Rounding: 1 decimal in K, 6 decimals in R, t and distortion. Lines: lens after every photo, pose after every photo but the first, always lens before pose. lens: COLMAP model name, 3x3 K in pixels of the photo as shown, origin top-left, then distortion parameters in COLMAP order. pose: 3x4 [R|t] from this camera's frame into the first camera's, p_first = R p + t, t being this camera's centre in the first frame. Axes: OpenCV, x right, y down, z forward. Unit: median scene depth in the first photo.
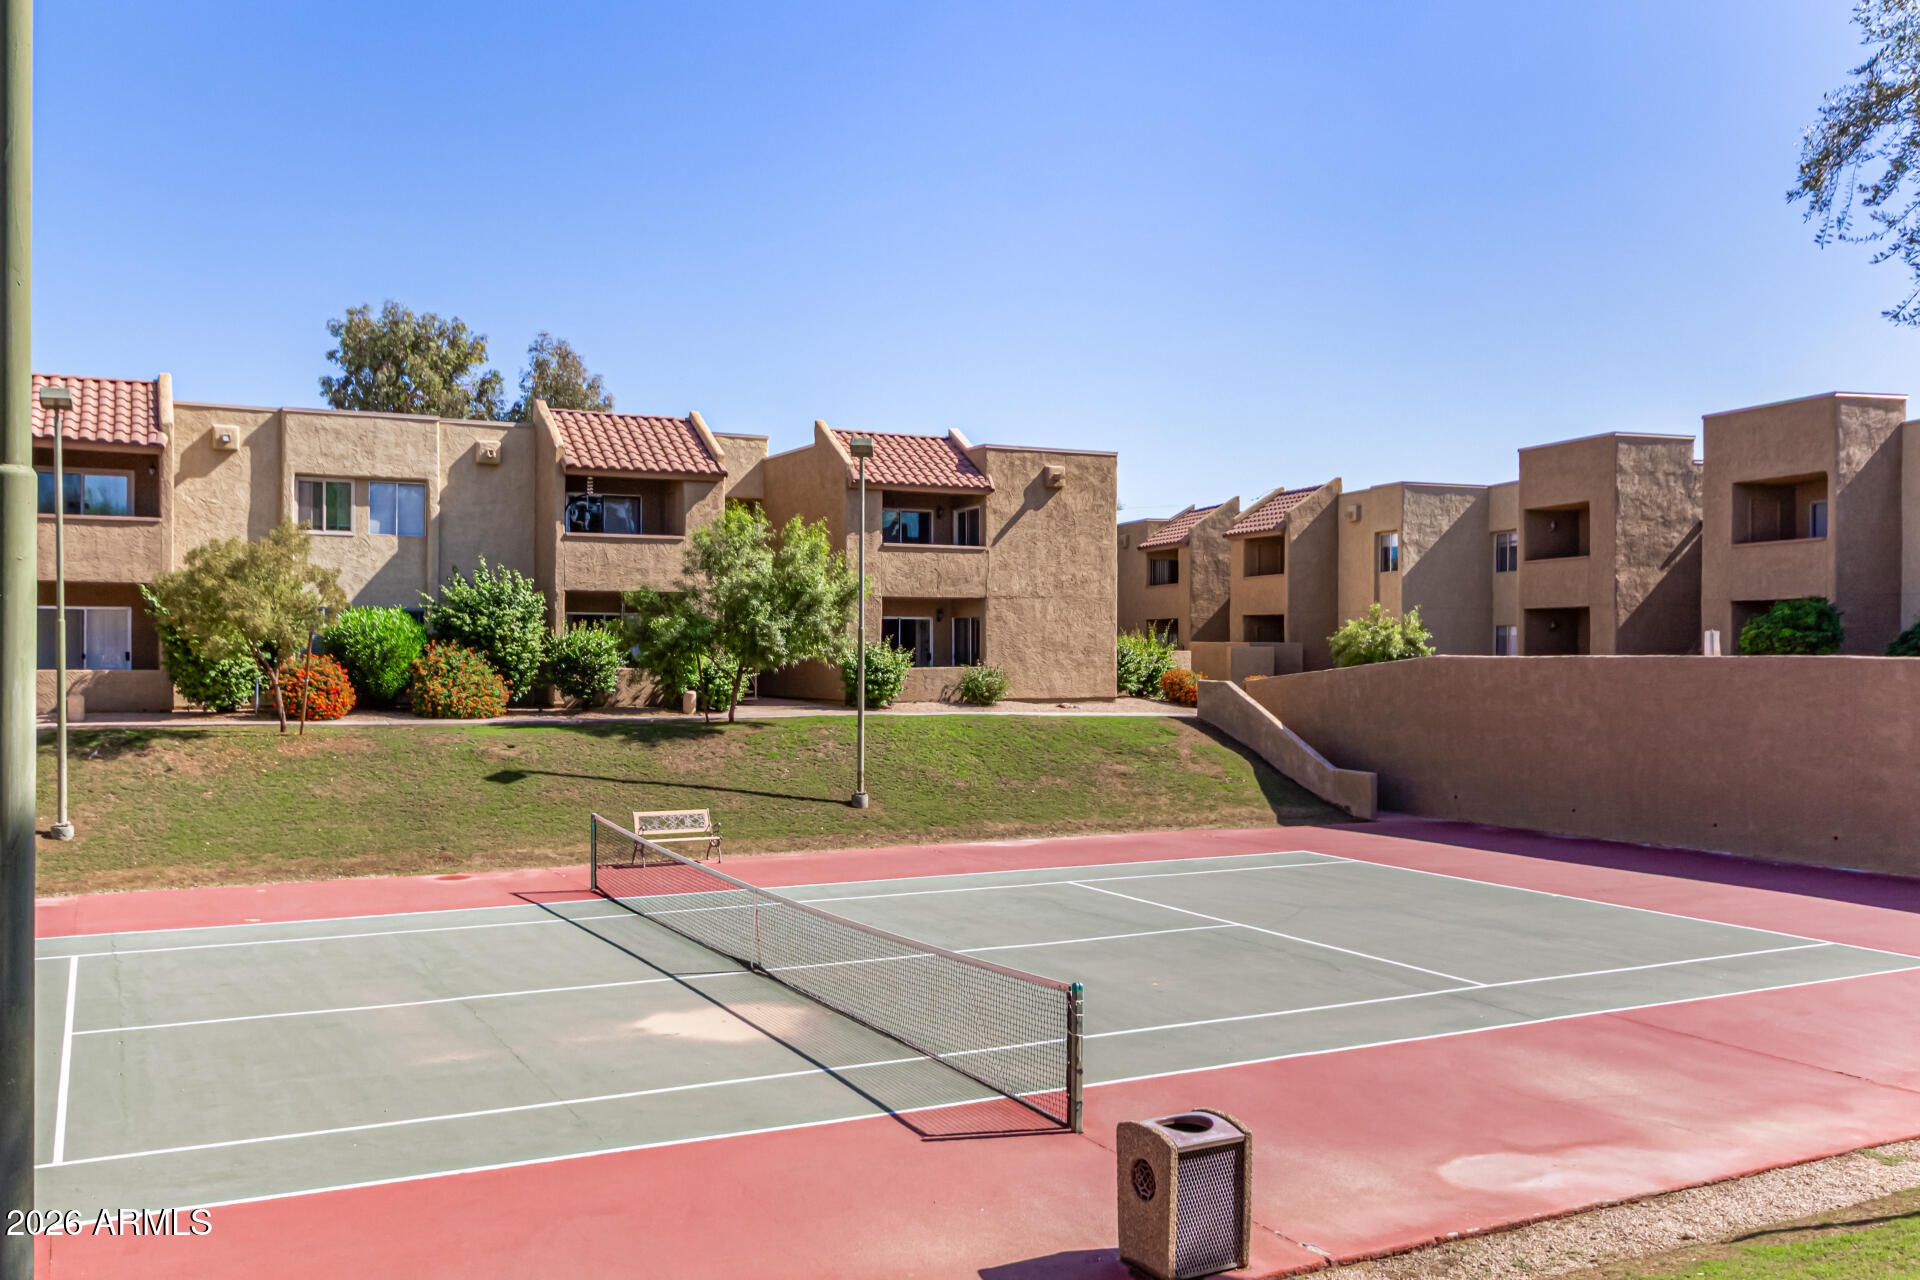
lens RADIAL K [[1734.5, 0, 960.7], [0, 1734.5, 643.2], [0, 0, 1]] dist [-0.004112, 0.000019]
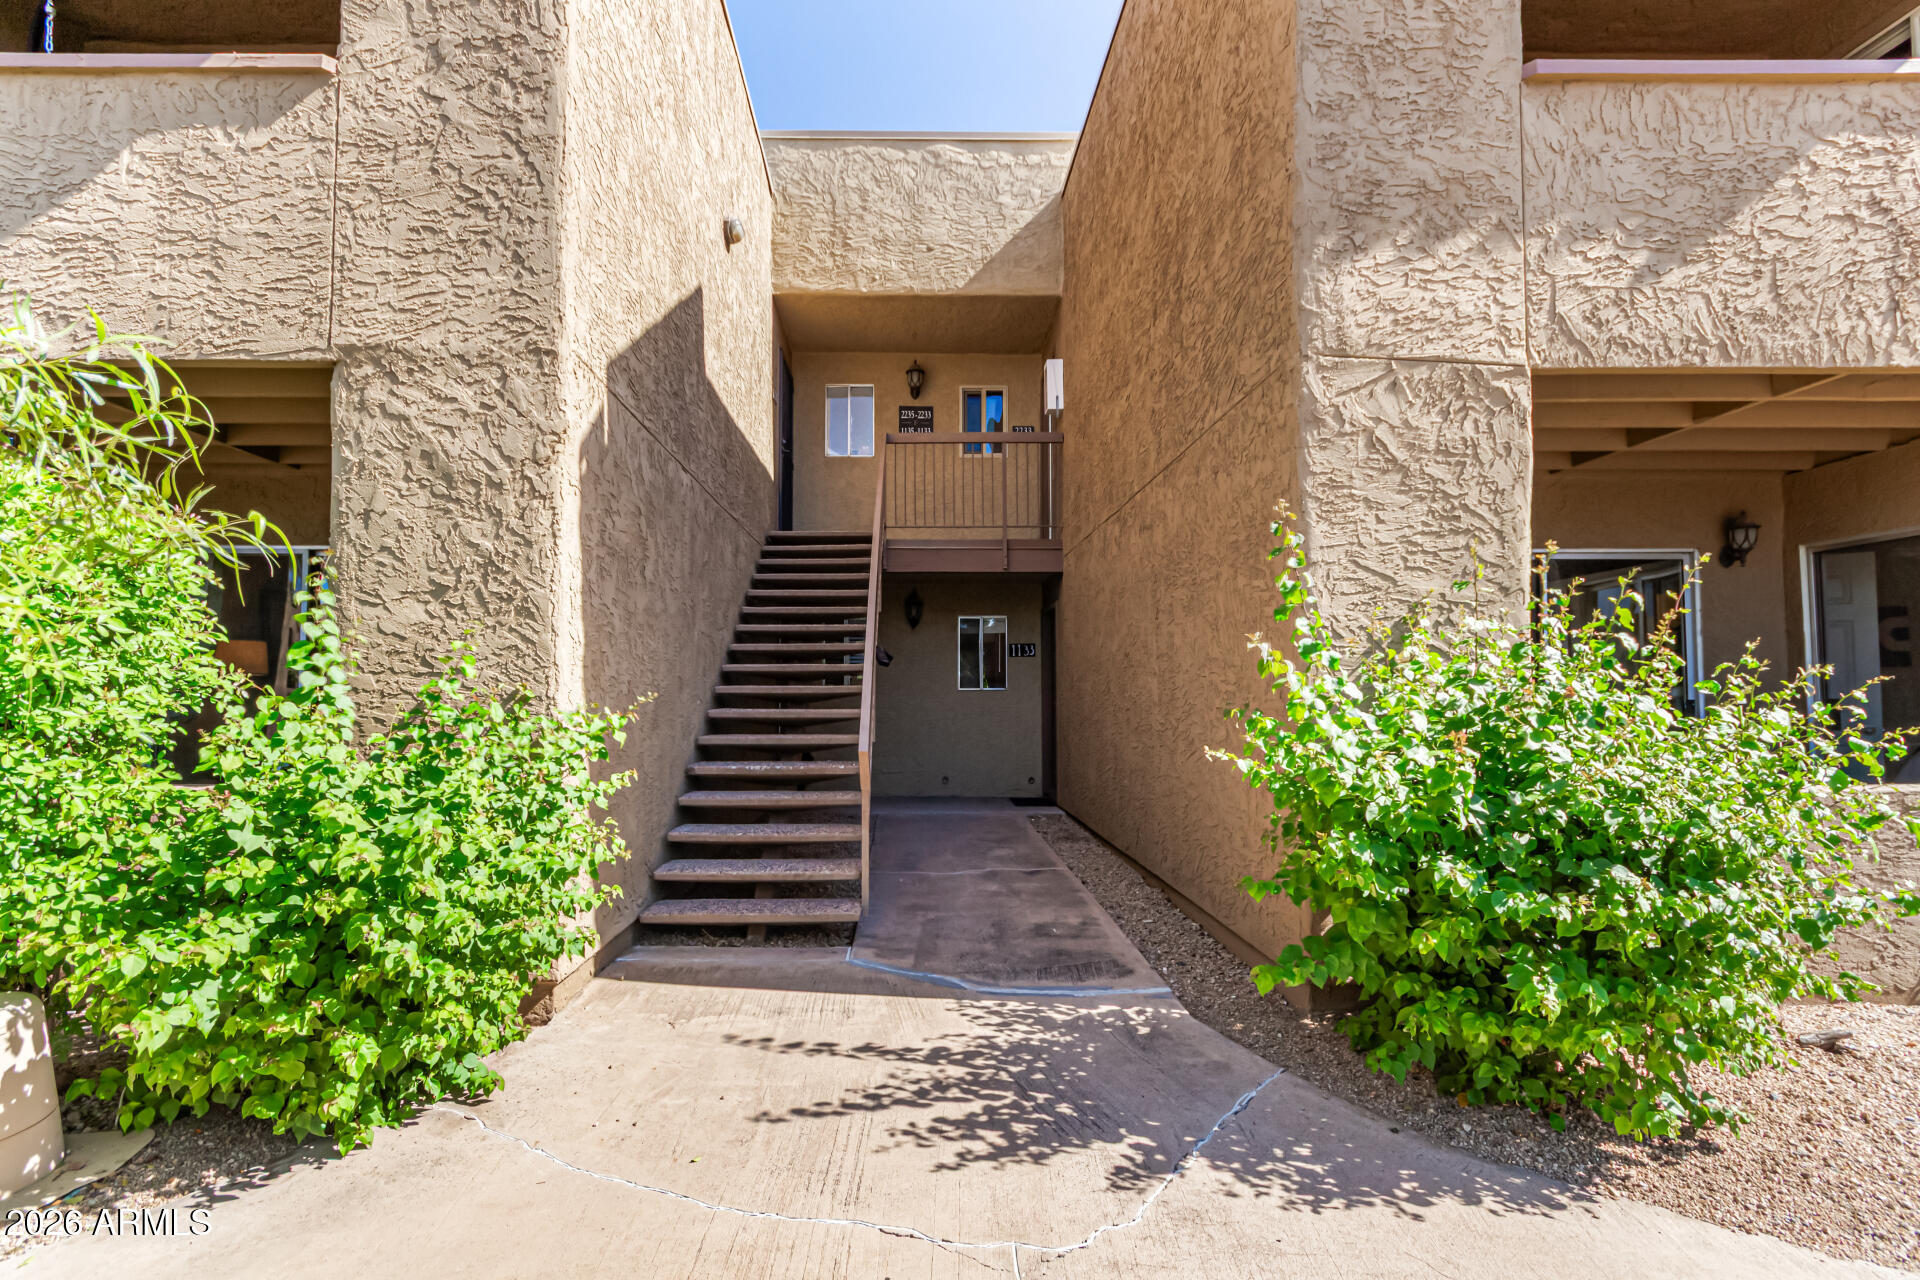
lens RADIAL K [[901.5, 0, 956.5], [0, 901.5, 635.6], [0, 0, 1]] dist [0.006685, -0.000969]
pose [[0.891658, -0.016485, -0.452409, -0.054467], [-0.001607, 0.999215, -0.039578, 0.003211], [0.452707, 0.036018, 0.890932, 0.856222]]
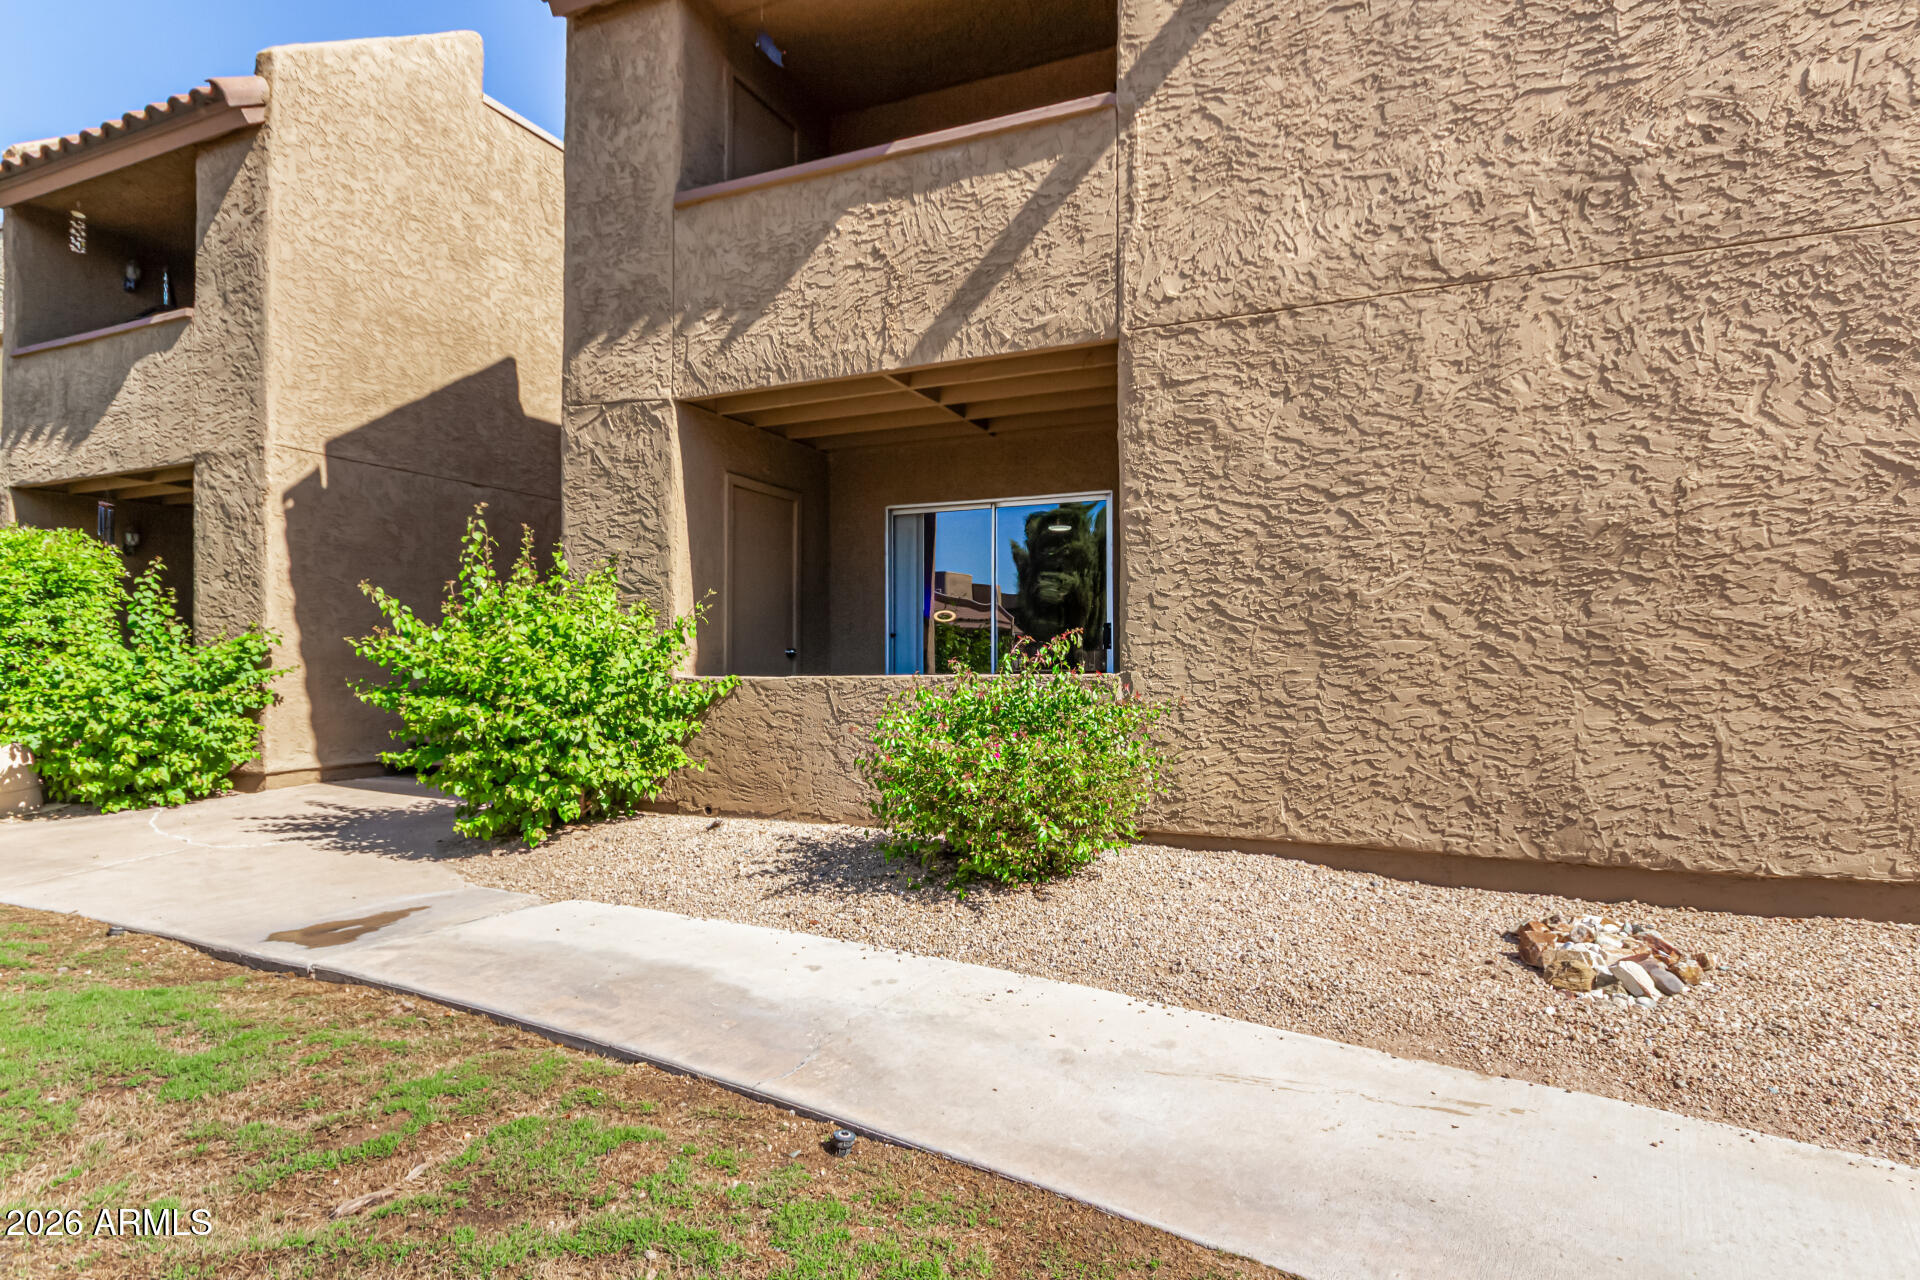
lens RADIAL K [[958.4, 0, 966.1], [0, 958.4, 644.3], [0, 0, 1]] dist [0.007723, 0.000387]
pose [[0.642894, -0.015010, -0.765808, 0.088544], [0.002684, 0.999846, -0.017344, 0.012119], [0.765950, 0.009095, 0.642835, 0.900052]]
